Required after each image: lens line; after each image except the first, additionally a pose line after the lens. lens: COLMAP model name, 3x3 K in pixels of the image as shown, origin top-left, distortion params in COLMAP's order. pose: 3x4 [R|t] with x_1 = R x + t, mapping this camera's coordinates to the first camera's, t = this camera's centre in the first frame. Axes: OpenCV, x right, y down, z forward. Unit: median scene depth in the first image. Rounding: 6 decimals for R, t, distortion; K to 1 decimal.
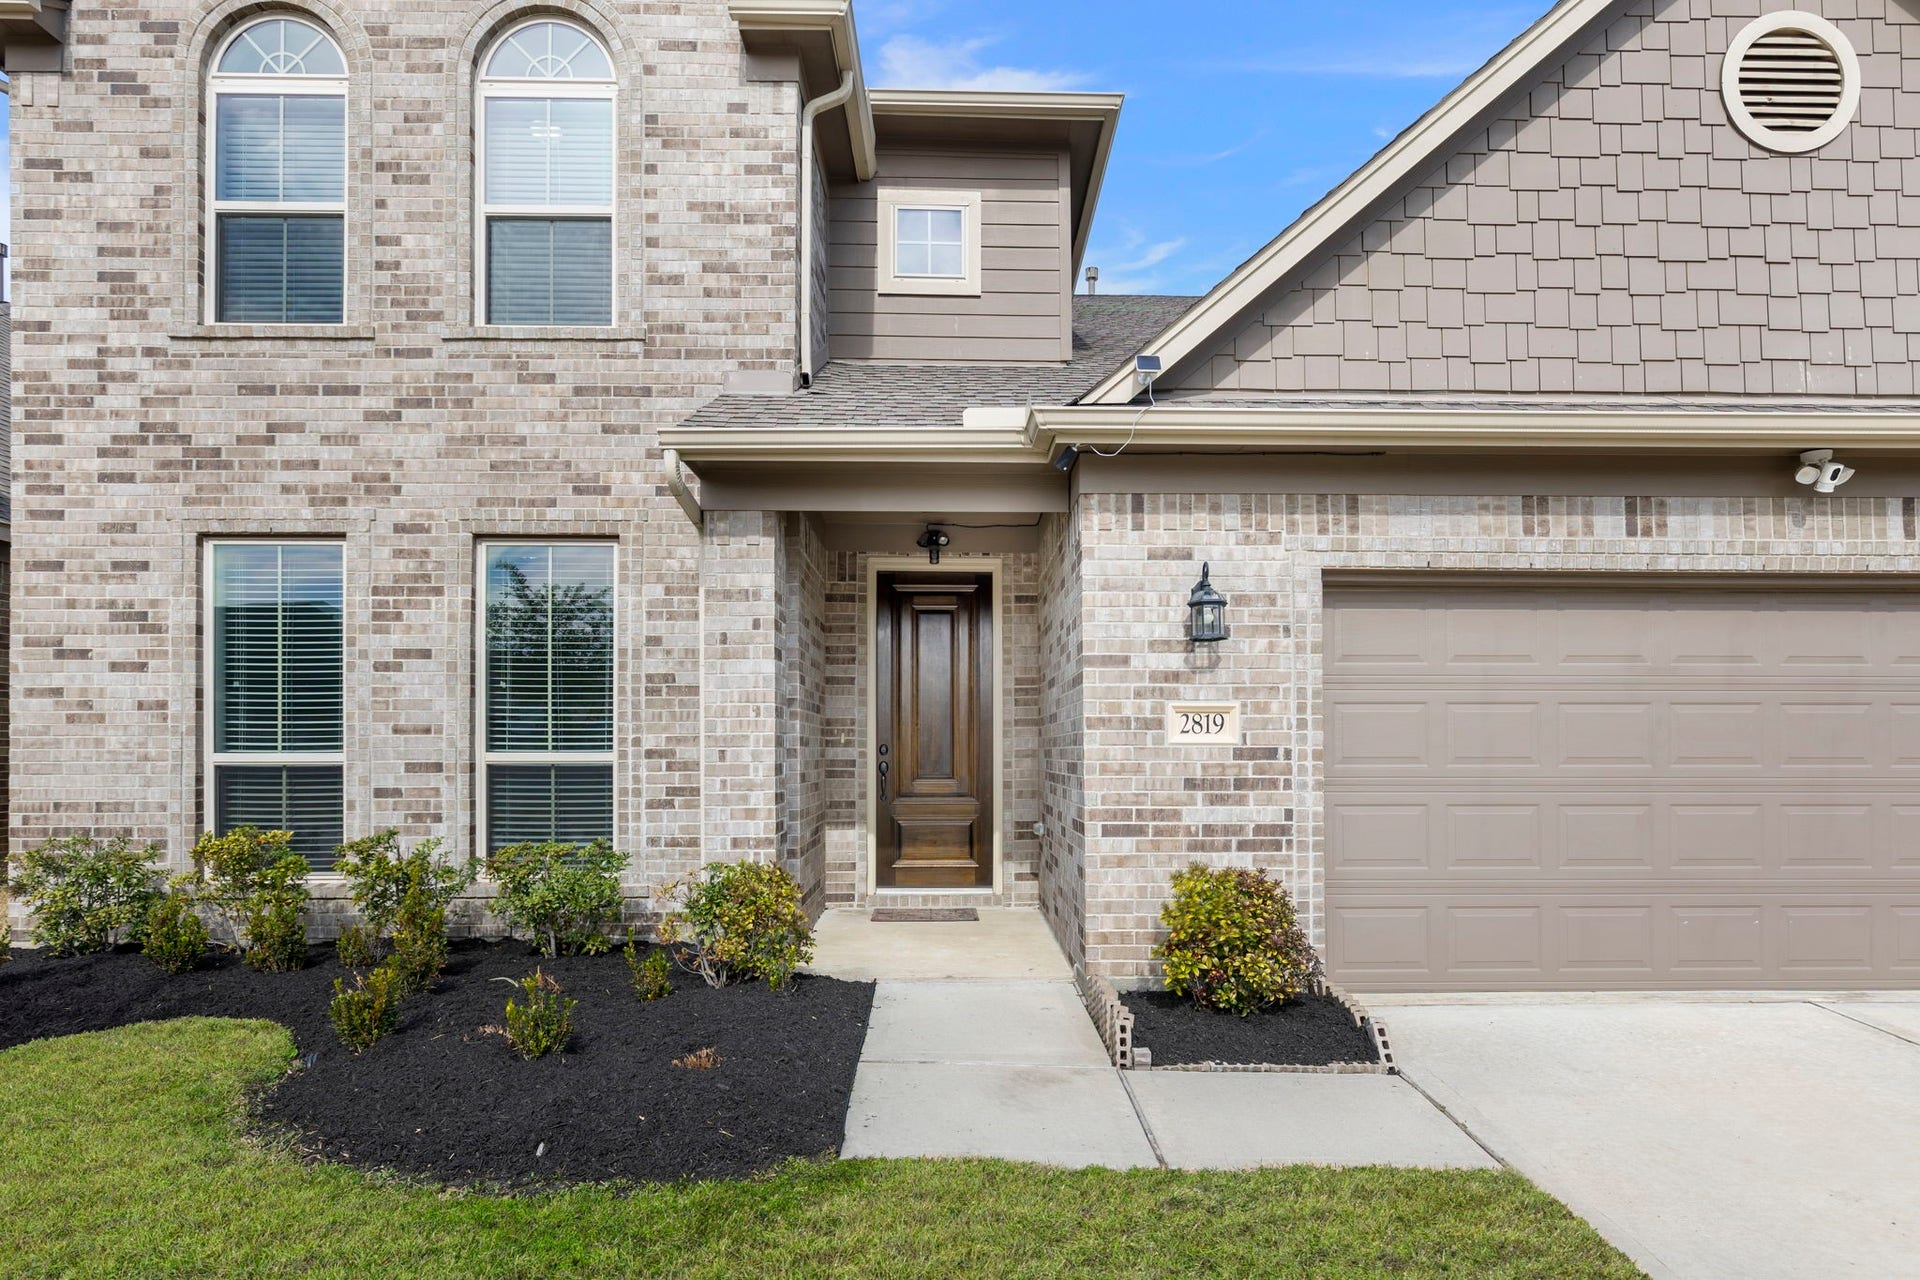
lens RADIAL K [[939.9, 0, 882.6], [0, 939.9, 752.2], [0, 0, 1]] dist [-0.002736, 0.000297]
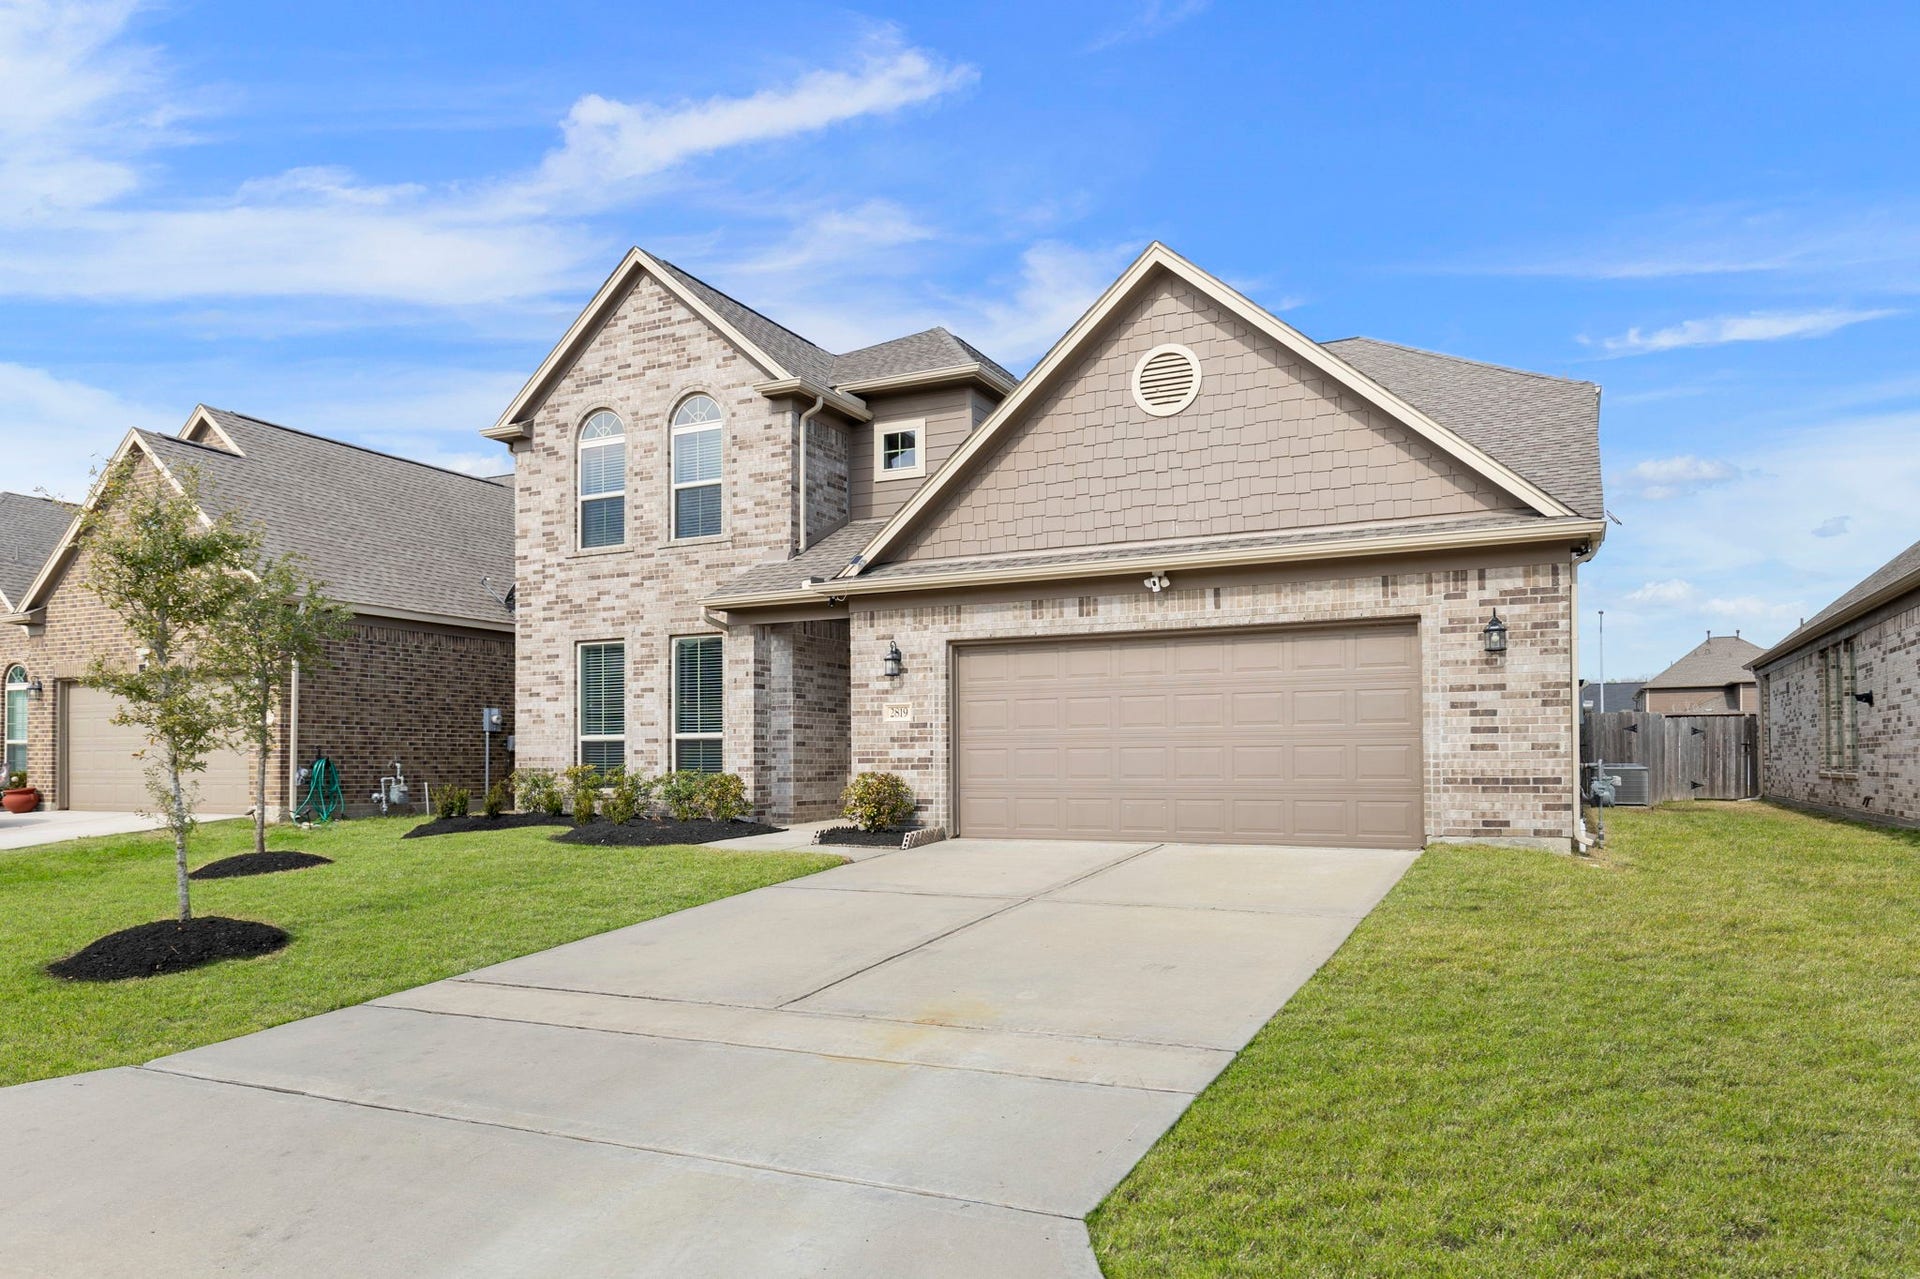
lens RADIAL K [[939.9, 0, 882.6], [0, 939.9, 751.7], [0, 0, 1]] dist [-0.002736, 0.000297]
pose [[0.905027, -0.006001, -0.425311, 0.960313], [0.003596, 0.999973, -0.006459, 0.058797], [0.425338, 0.004316, 0.905024, -0.790116]]
